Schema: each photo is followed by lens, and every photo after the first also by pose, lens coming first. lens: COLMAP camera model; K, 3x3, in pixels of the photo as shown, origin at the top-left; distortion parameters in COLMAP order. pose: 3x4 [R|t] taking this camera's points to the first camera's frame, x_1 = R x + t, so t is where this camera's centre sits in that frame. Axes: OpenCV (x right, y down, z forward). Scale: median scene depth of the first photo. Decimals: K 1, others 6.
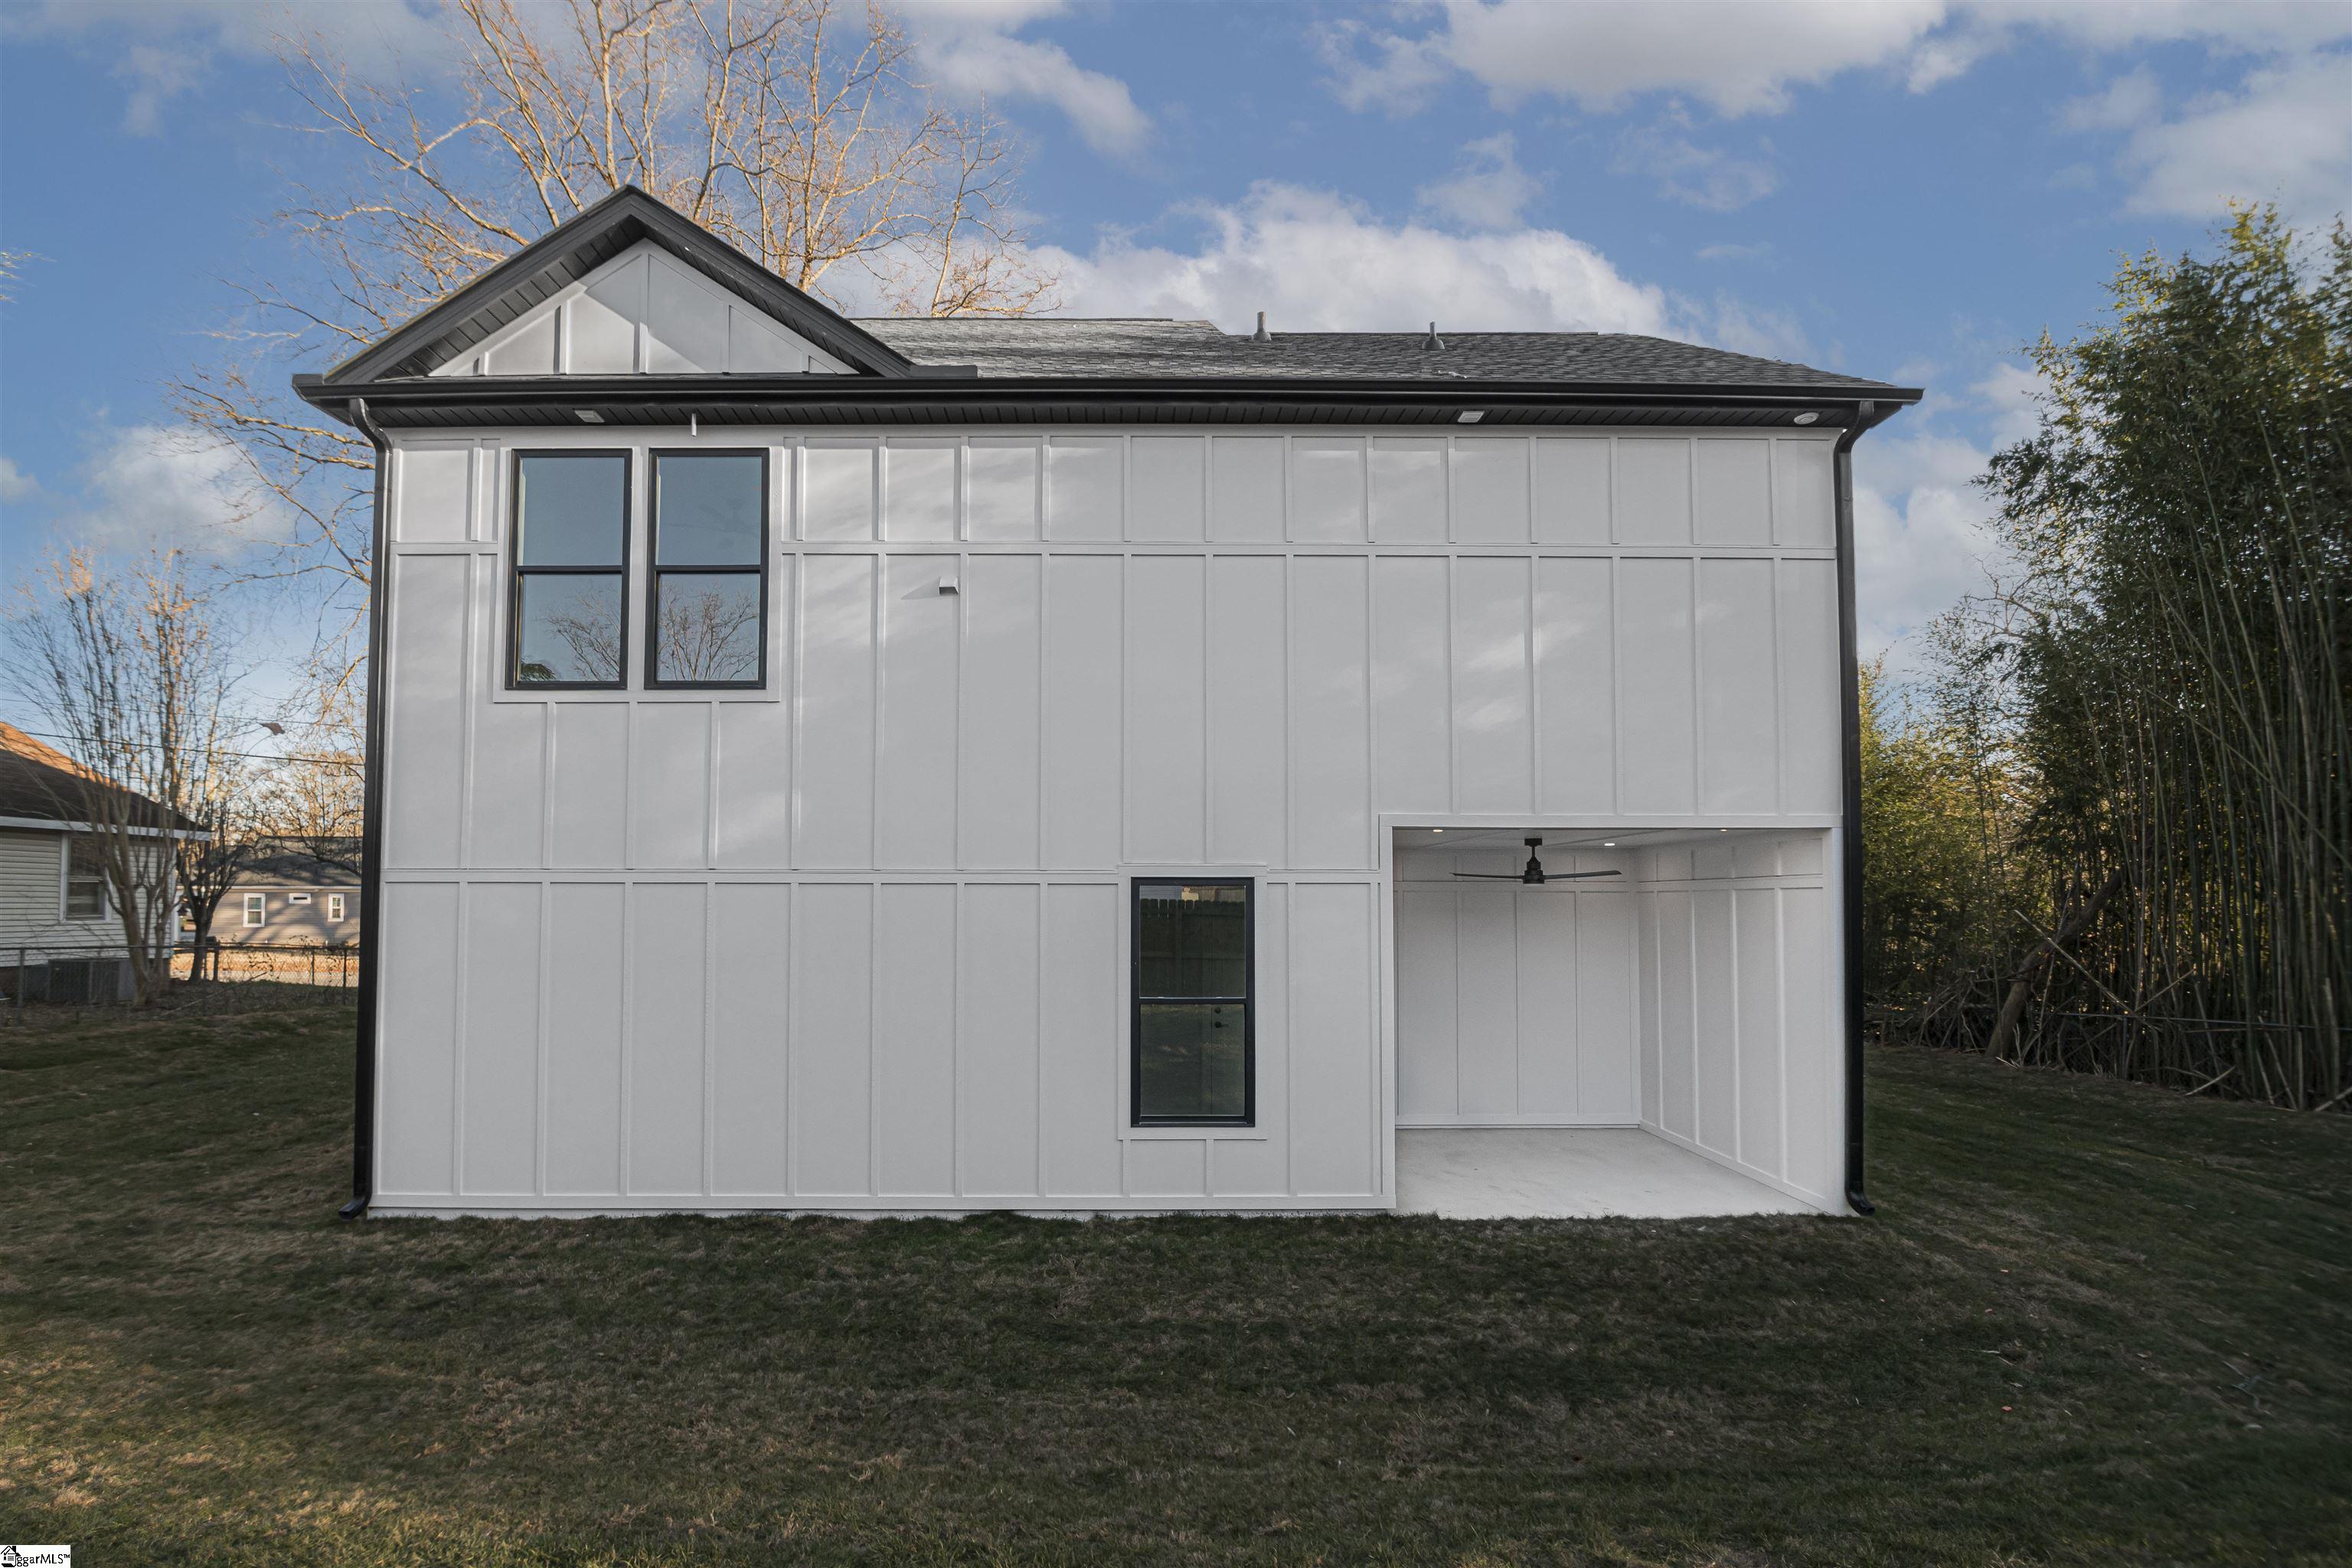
lens RADIAL K [[965.5, 0, 1164.3], [0, 965.5, 860.1], [0, 0, 1]] dist [-0.009627, -0.000877]
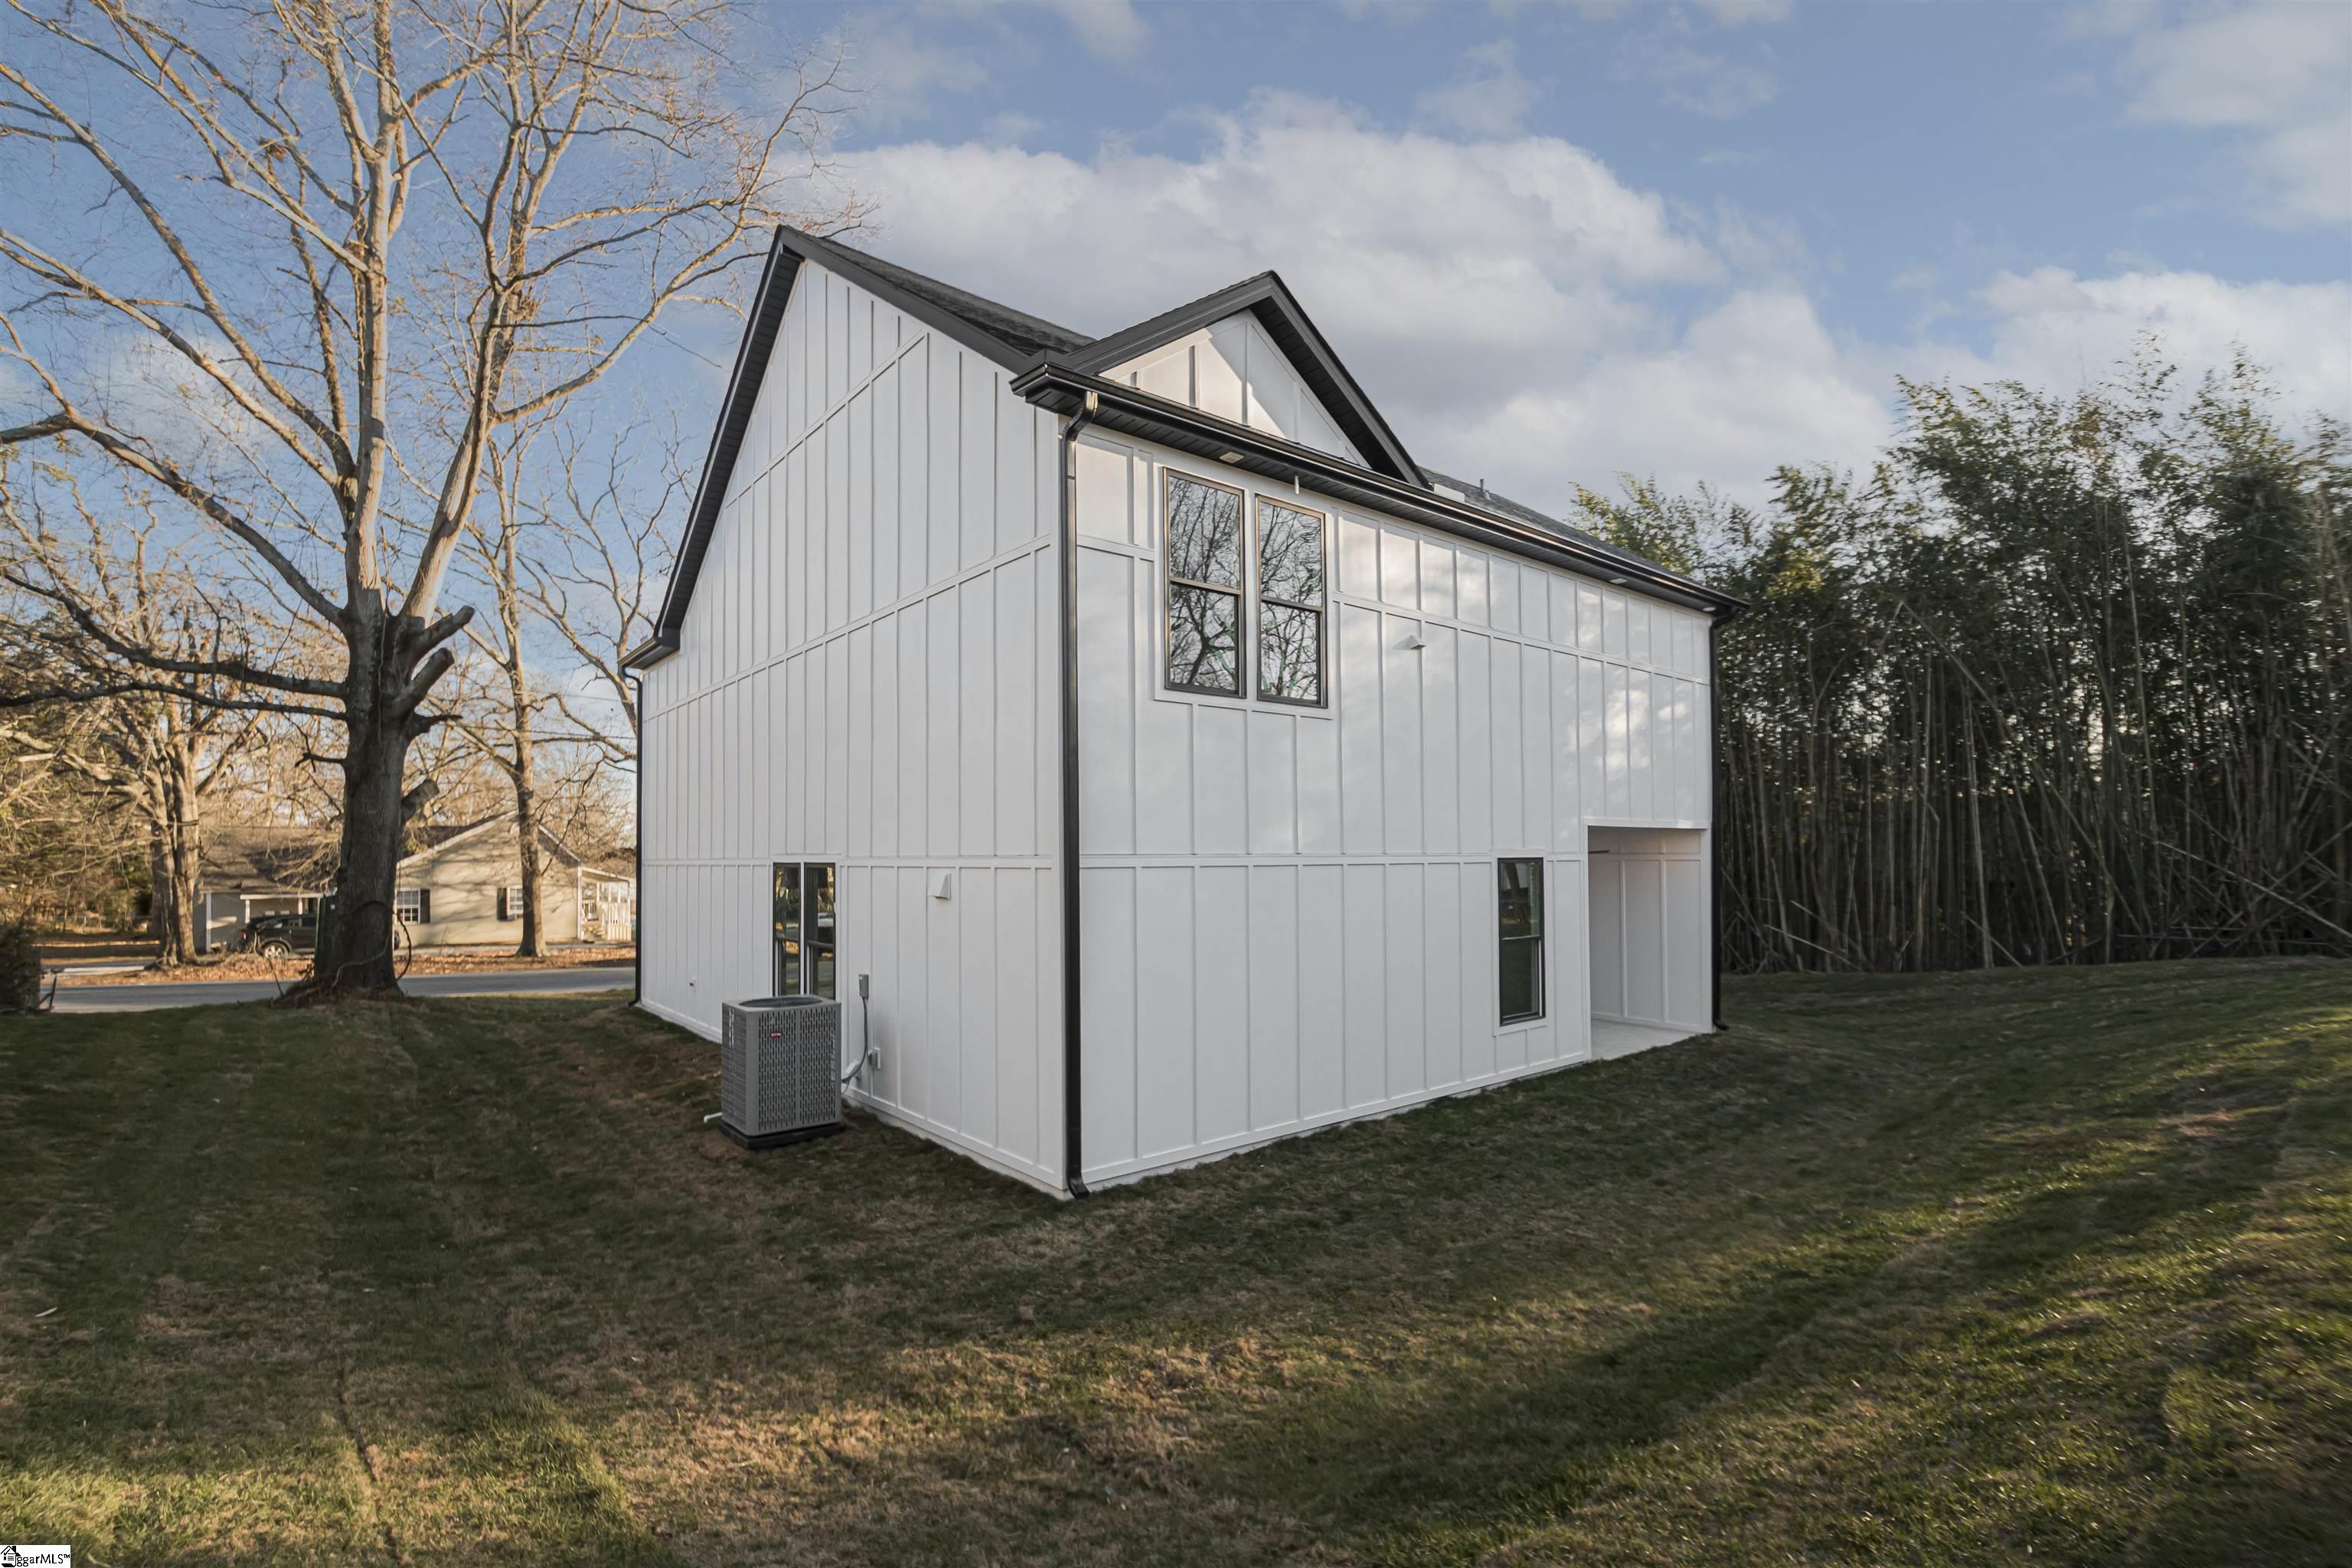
lens RADIAL K [[965.5, 0, 1105.7], [0, 965.5, 831.5], [0, 0, 1]] dist [-0.009627, -0.000877]
pose [[0.815544, 0.008148, 0.578637, -1.378061], [-0.015065, 0.999861, 0.007155, -0.023891], [-0.578499, -0.014552, 0.815553, 0.146136]]
